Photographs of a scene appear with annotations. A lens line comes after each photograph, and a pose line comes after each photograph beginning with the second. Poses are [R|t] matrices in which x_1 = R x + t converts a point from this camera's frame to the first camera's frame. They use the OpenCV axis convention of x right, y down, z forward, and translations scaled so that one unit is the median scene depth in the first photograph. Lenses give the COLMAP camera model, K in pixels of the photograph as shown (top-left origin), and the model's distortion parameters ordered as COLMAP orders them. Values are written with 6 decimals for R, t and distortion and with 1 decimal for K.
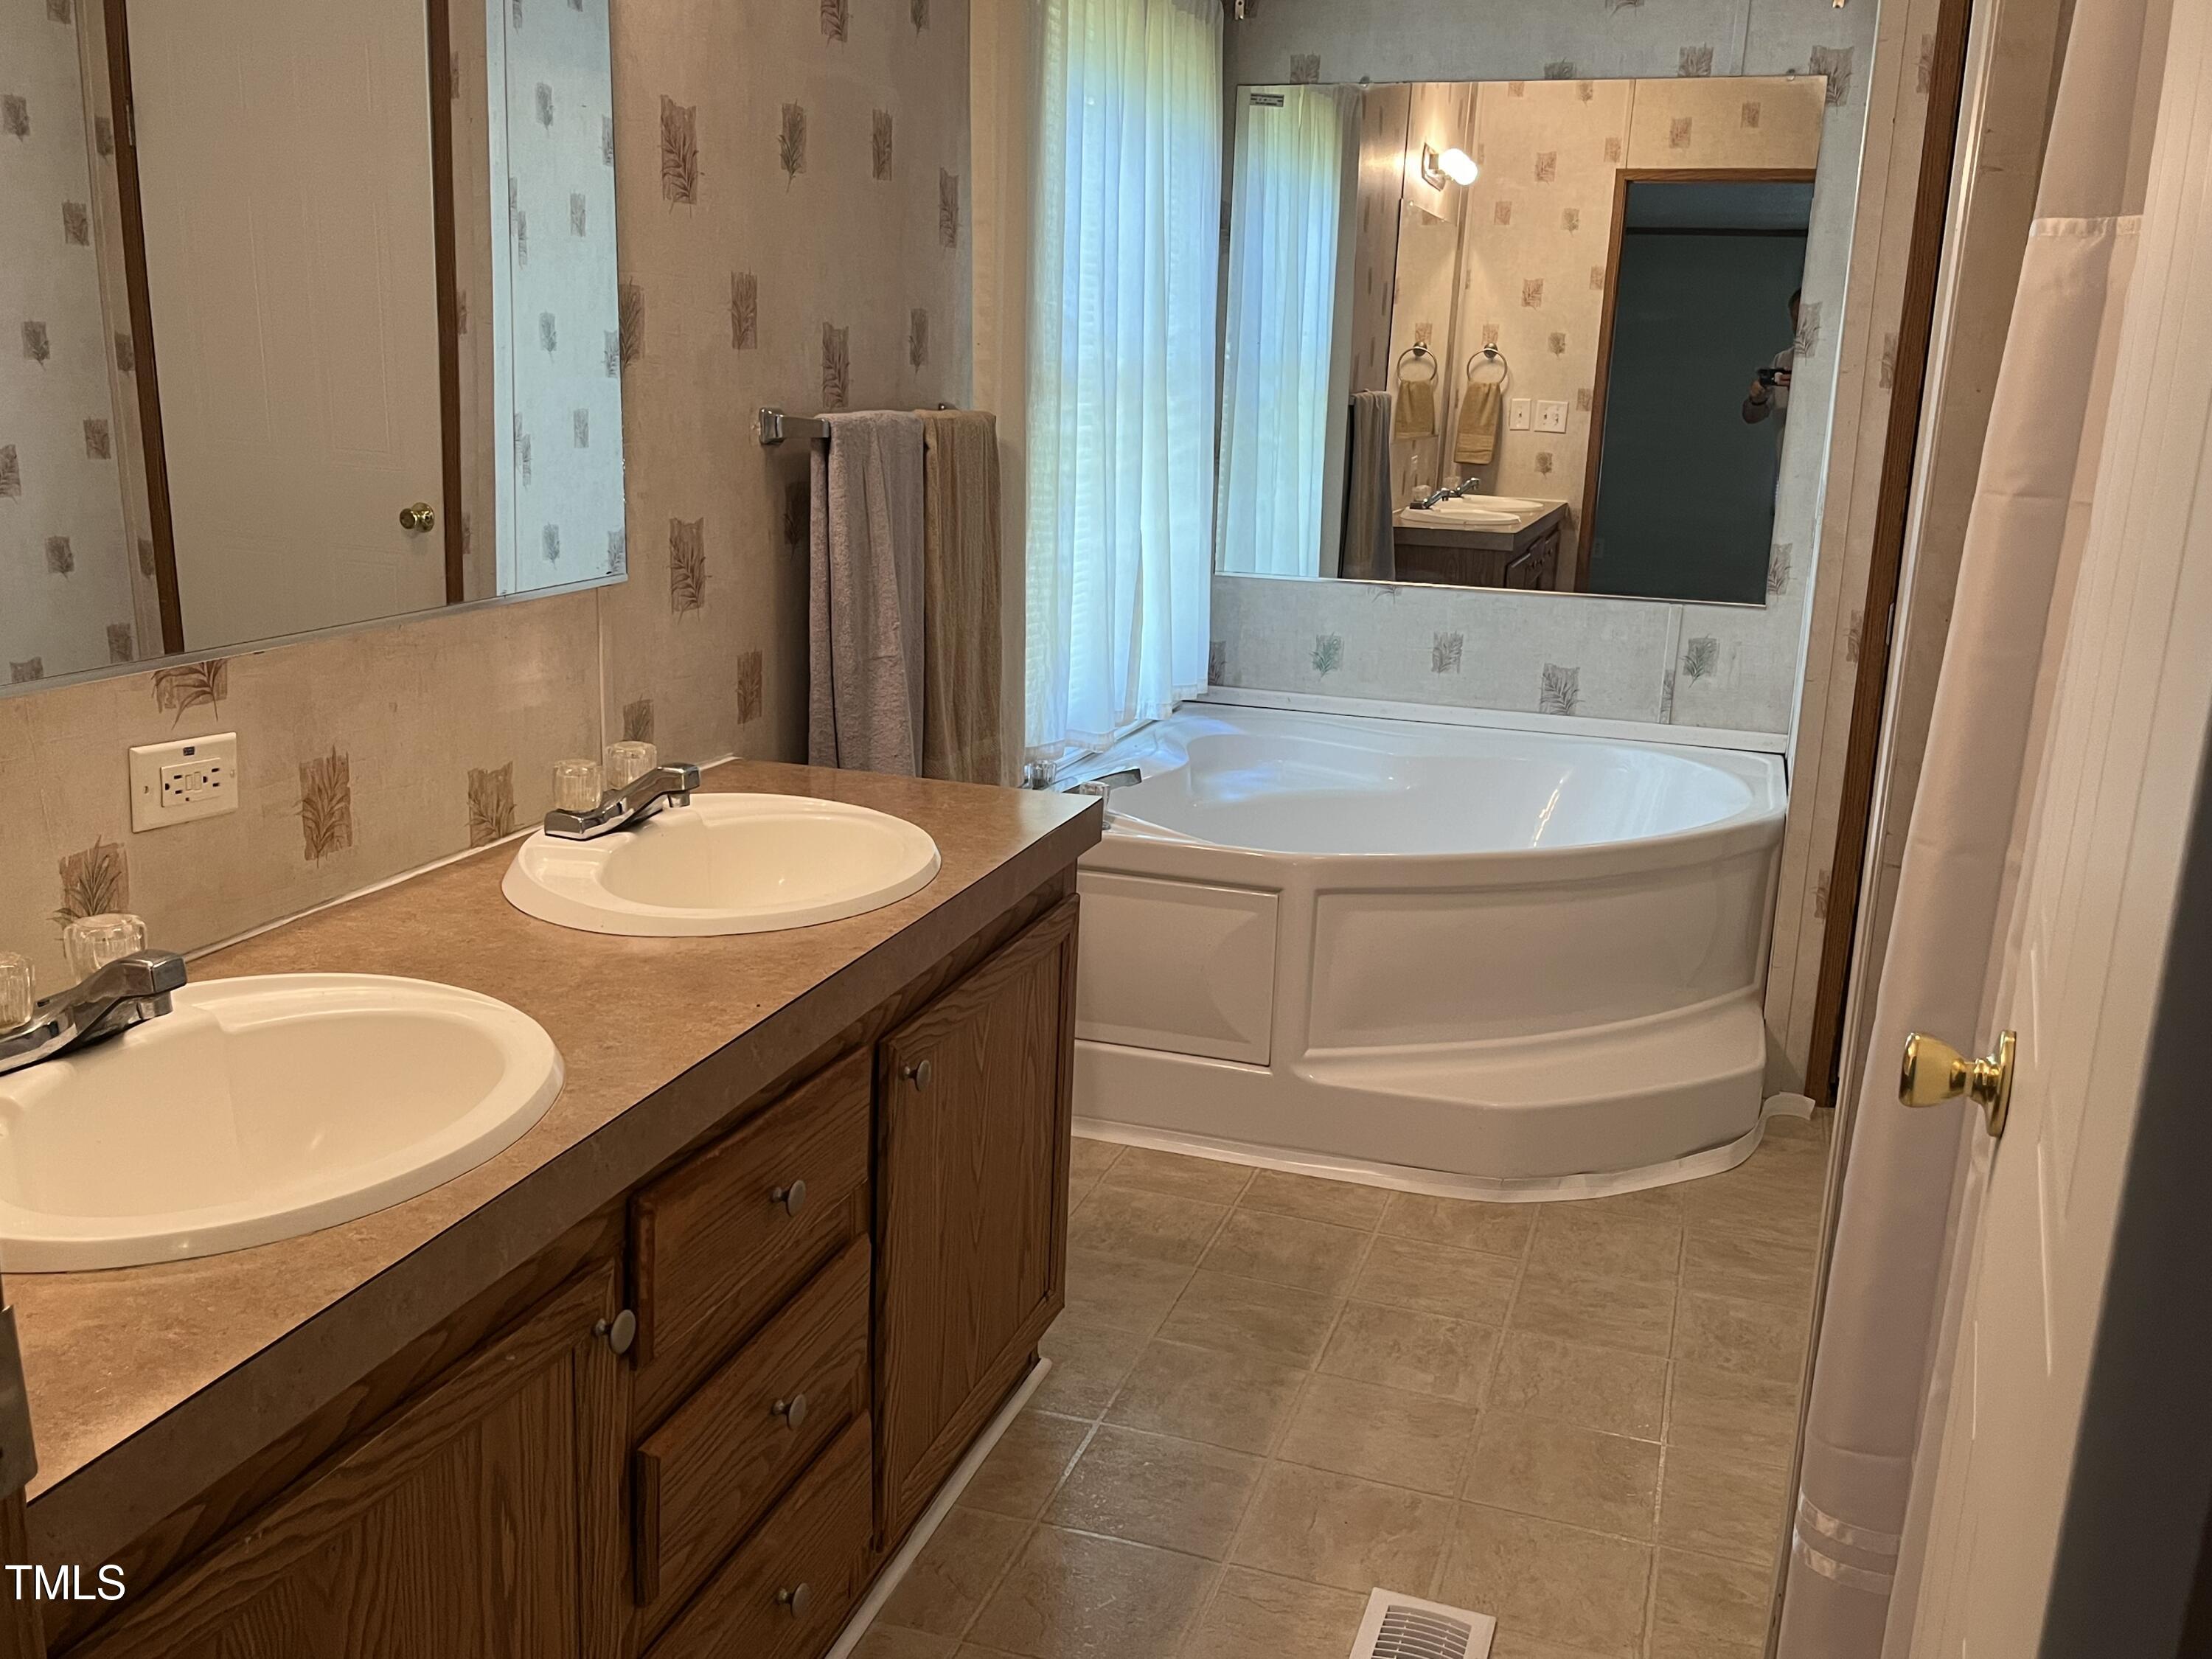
lens RADIAL K [[1911.4, 0, 1095.3], [0, 1911.4, 818.5], [0, 0, 1]] dist [0.038928, -0.028436]
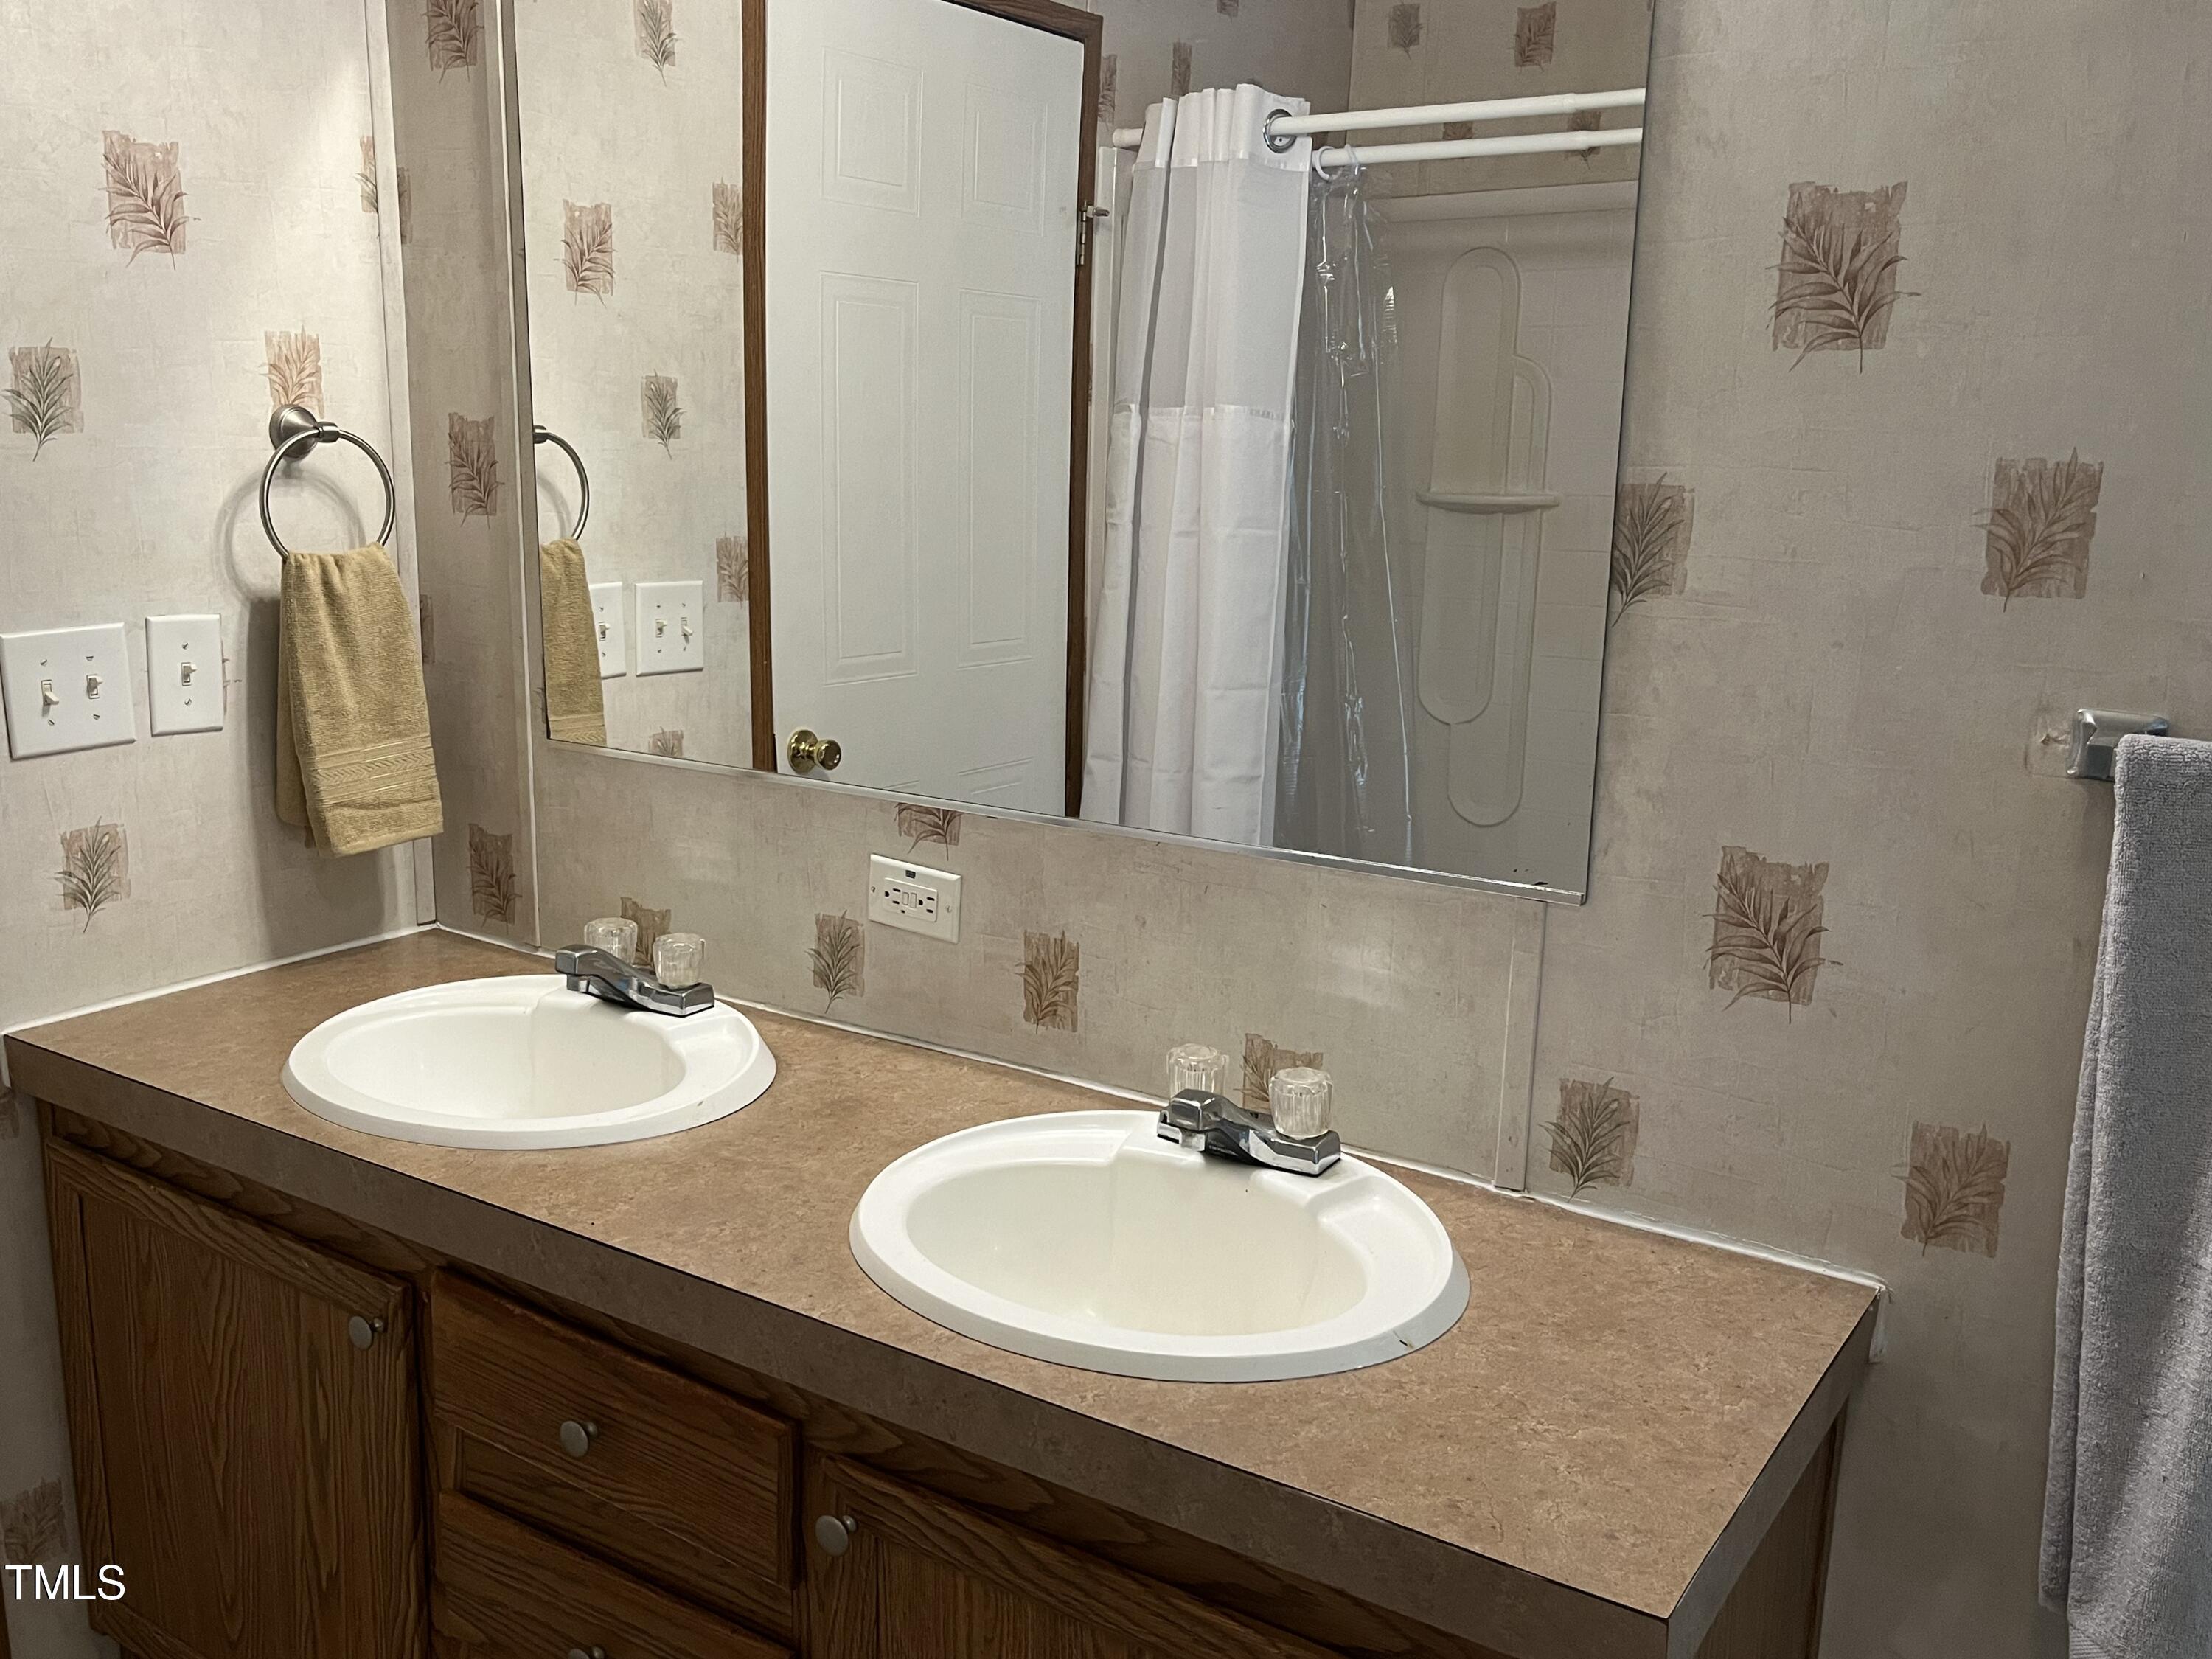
lens RADIAL K [[1911.4, 0, 1092.1], [0, 1911.4, 838.0], [0, 0, 1]] dist [0.038928, -0.028436]
pose [[-0.261674, 0.175116, -0.949137, 0.546310], [-0.251679, 0.936998, 0.242263, -0.326210], [0.931764, 0.302272, -0.201115, 1.171303]]
